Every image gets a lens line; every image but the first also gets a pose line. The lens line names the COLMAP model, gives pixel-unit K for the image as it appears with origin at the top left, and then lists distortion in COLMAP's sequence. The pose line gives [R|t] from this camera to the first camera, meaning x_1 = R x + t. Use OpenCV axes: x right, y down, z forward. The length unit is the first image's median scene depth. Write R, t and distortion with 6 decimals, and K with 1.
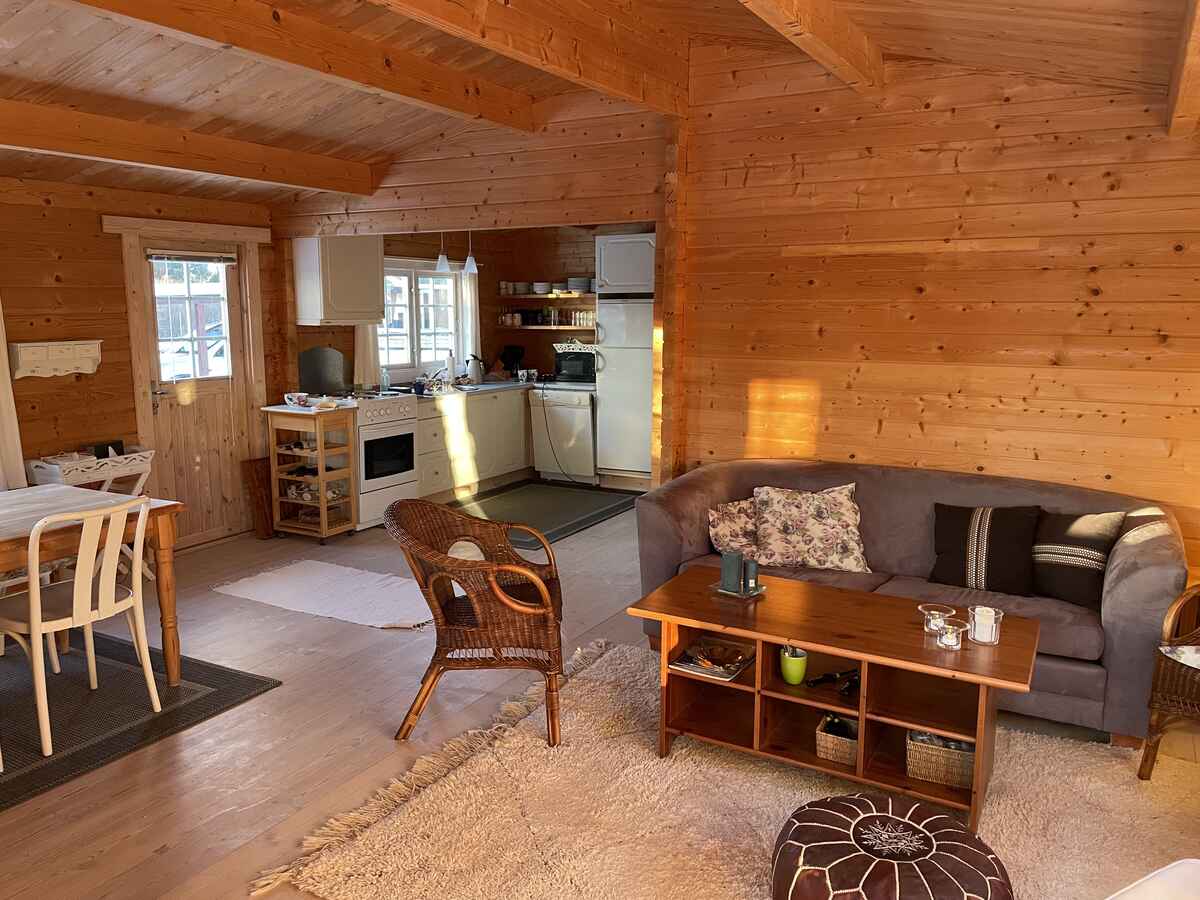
lens RADIAL K [[919.8, 0, 594.3], [0, 919.8, 448.4], [0, 0, 1]] dist [0.151237, -0.164244]
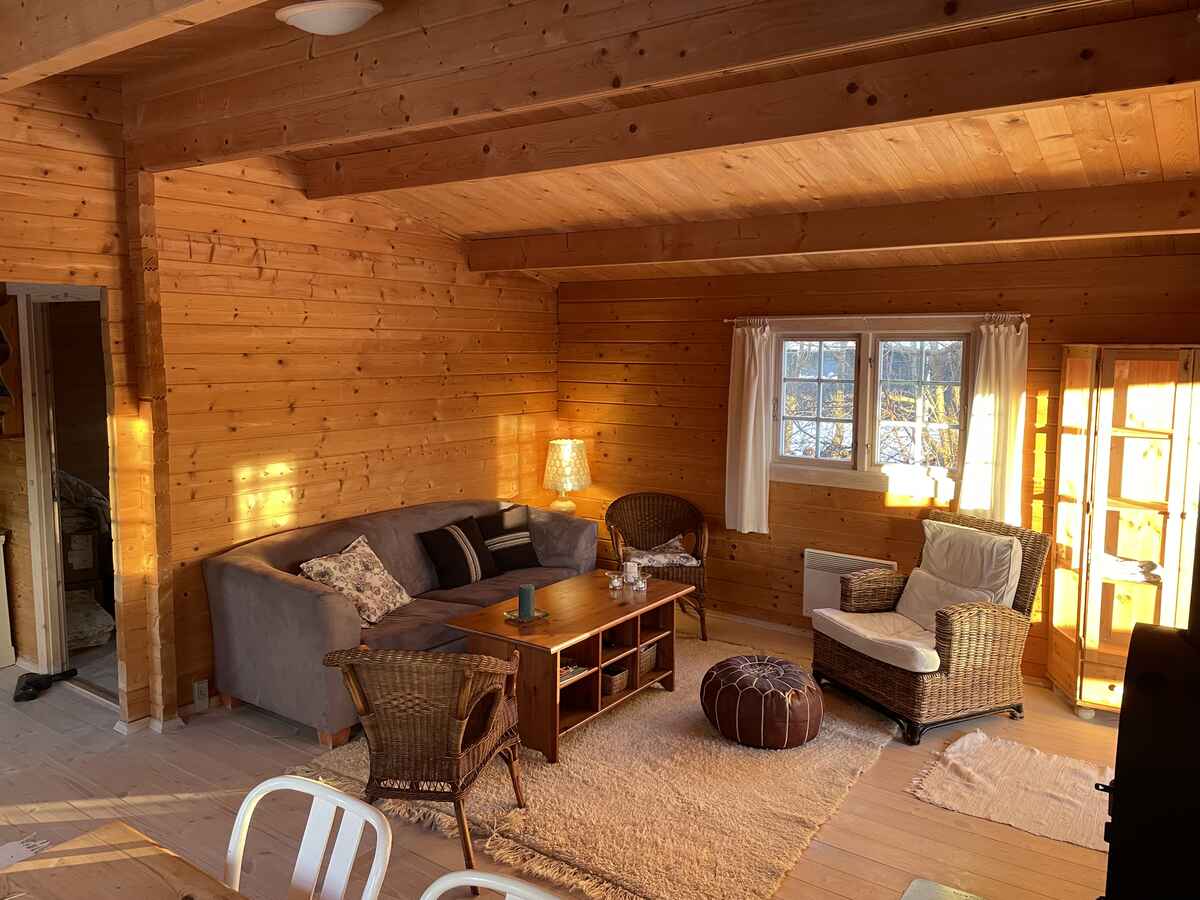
lens RADIAL K [[919.8, 0, 594.3], [0, 919.8, 448.4], [0, 0, 1]] dist [0.151237, -0.164244]
pose [[0.107840, -0.120509, 0.986837, -0.844949], [0.147609, 0.983565, 0.103979, -0.151708], [-0.983149, 0.134453, 0.123855, 0.580498]]
